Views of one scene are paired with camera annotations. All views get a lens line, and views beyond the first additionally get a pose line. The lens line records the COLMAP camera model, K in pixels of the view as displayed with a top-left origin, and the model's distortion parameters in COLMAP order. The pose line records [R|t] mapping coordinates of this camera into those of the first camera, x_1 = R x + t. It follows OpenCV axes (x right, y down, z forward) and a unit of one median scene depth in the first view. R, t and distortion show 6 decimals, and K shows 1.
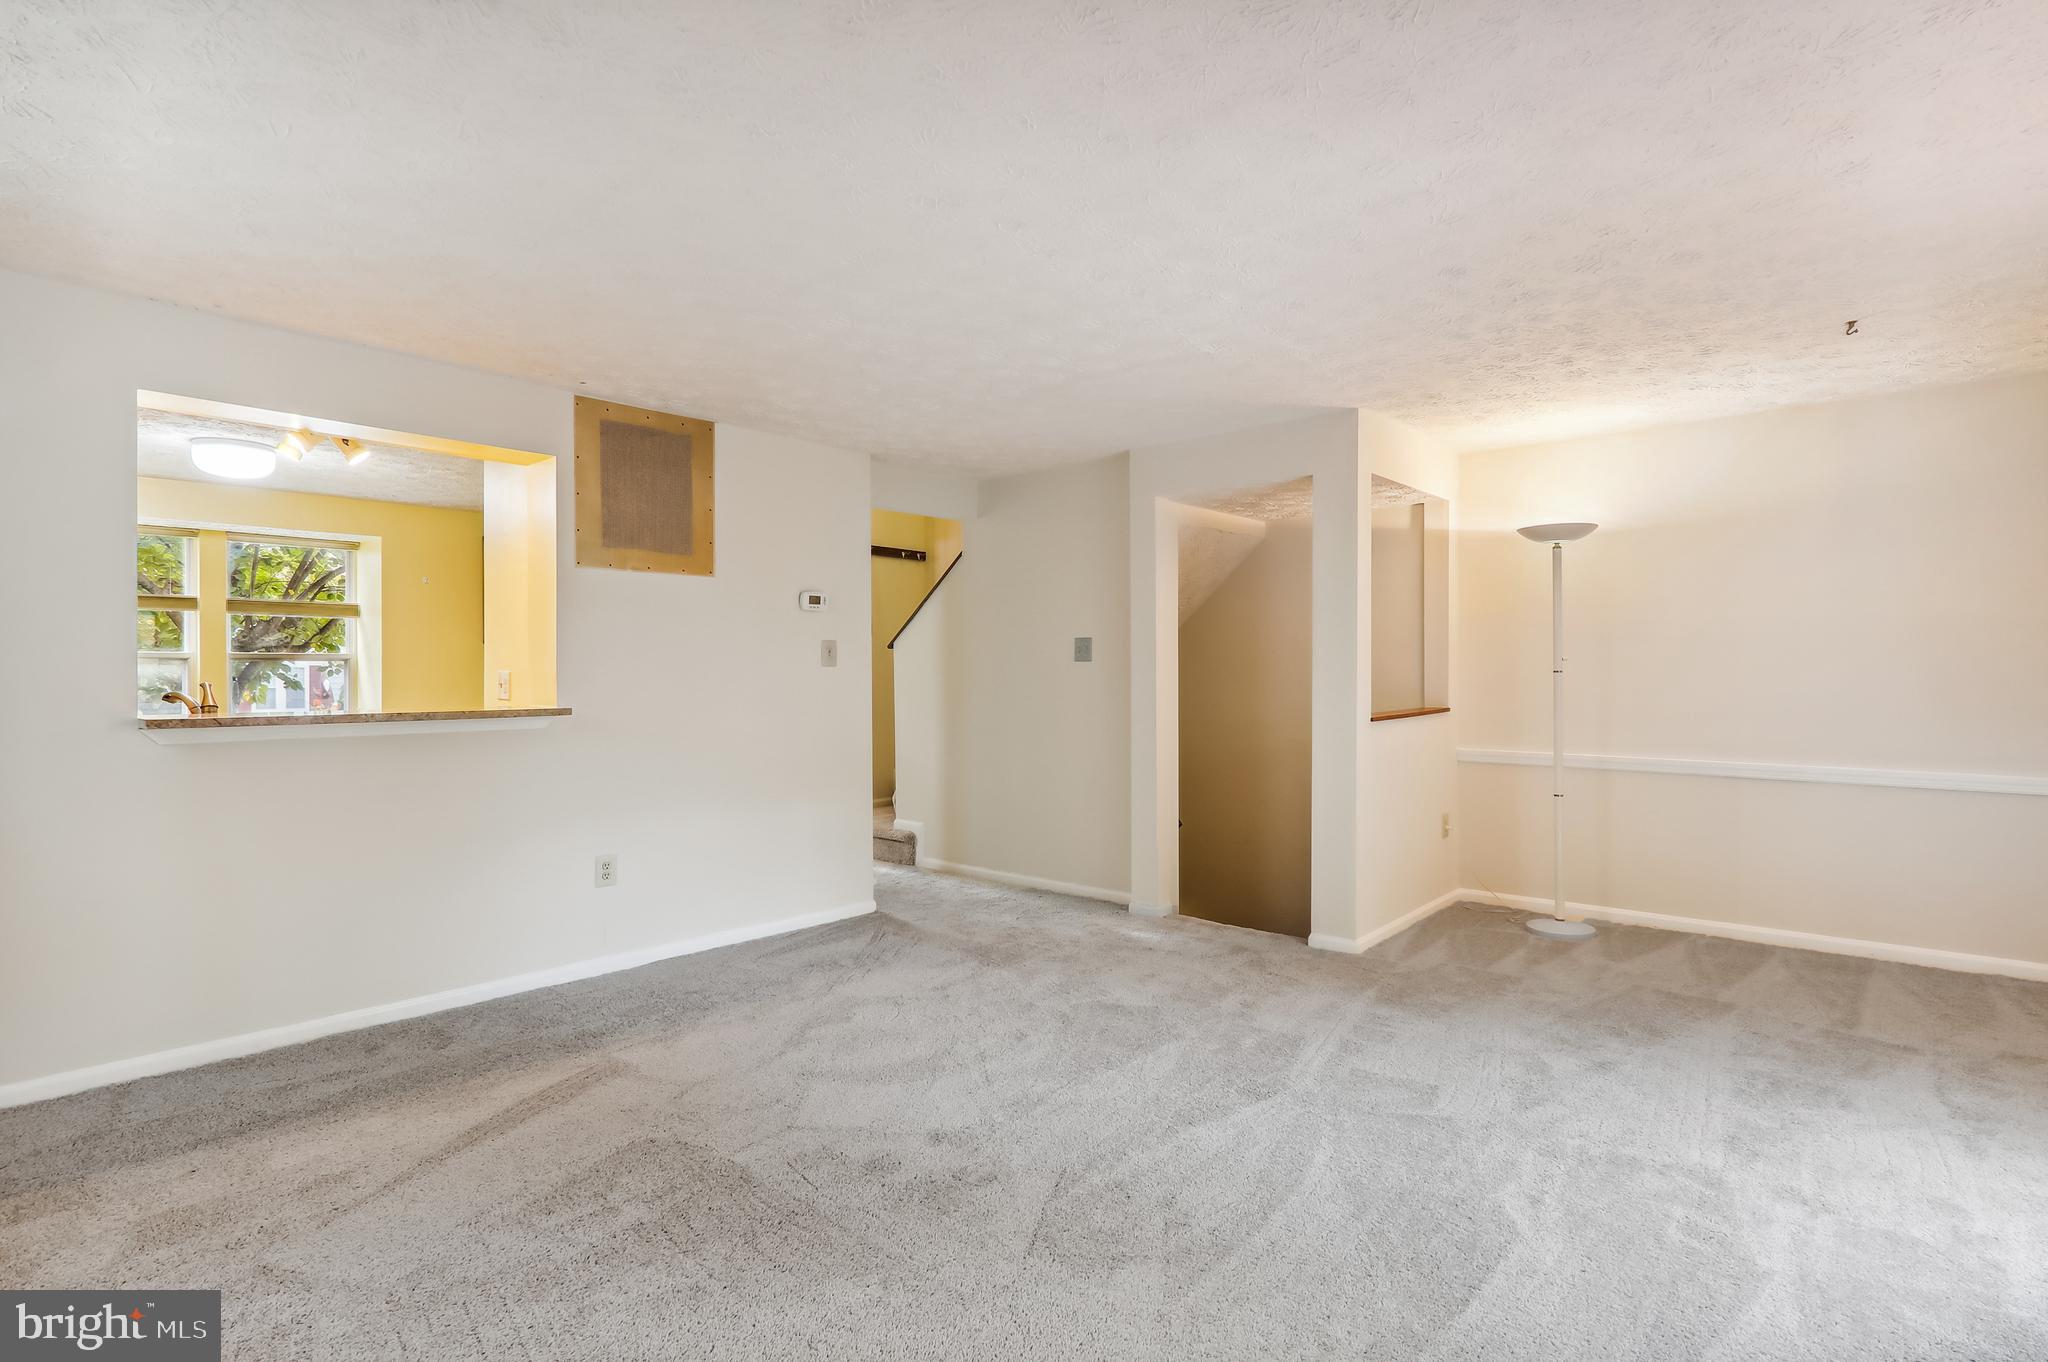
lens RADIAL K [[1009.1, 0, 1023.8], [0, 1009.1, 676.5], [0, 0, 1]] dist [0.000637, -0.000091]
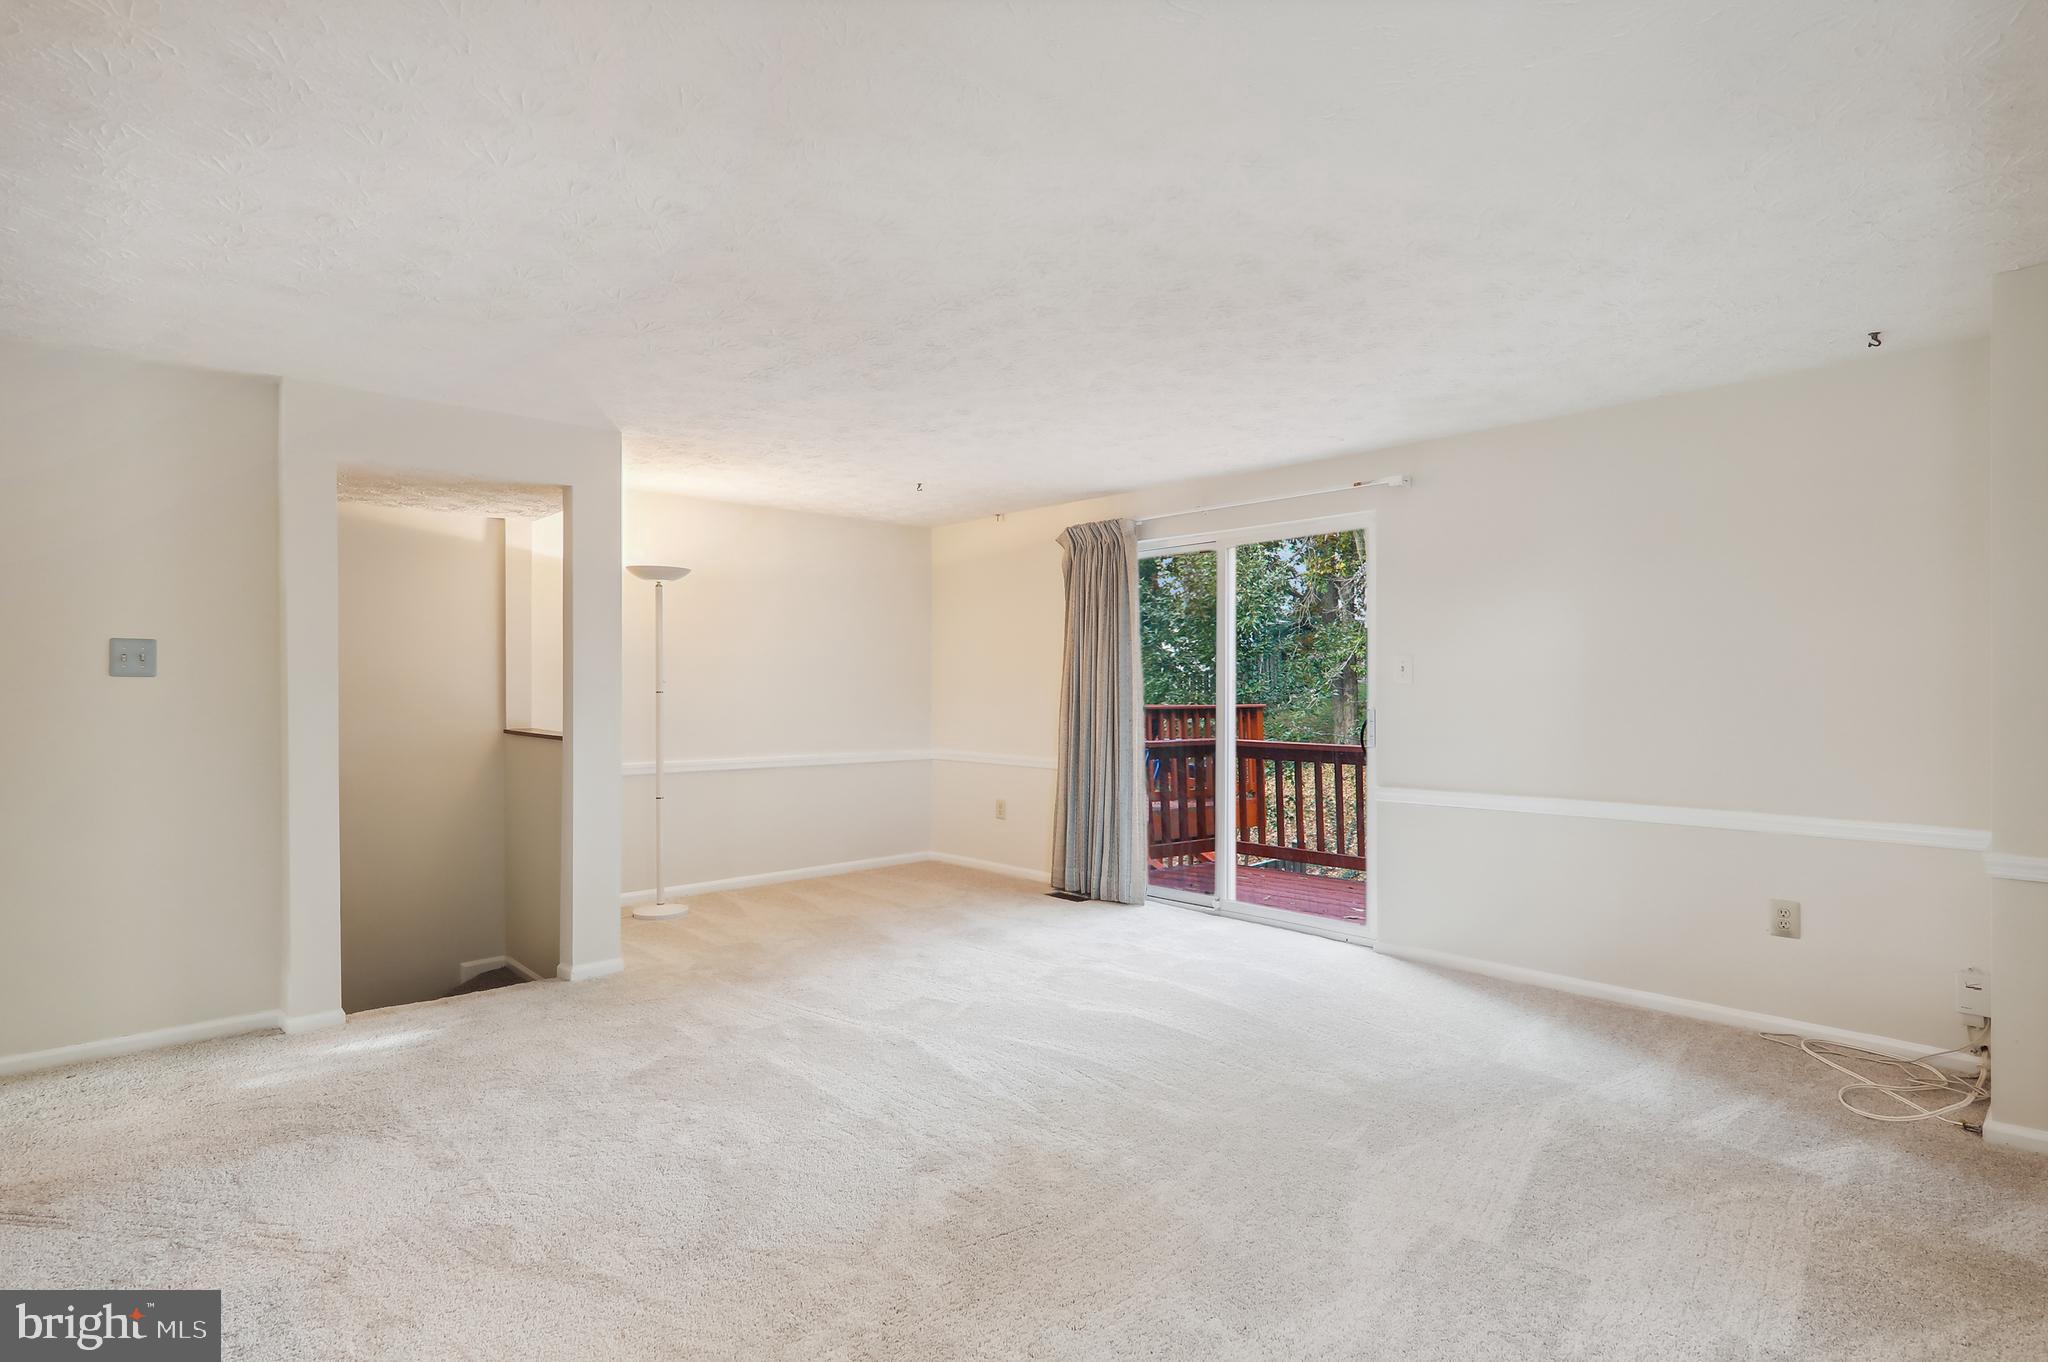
lens RADIAL K [[1038.2, 0, 1021.0], [0, 1038.2, 689.3], [0, 0, 1]] dist [-0.000262, 0.000325]
pose [[0.108327, 0.000858, 0.994115, -0.732448], [0.004038, 0.999991, -0.001303, -0.005571], [-0.994107, 0.004156, 0.108323, 0.538852]]
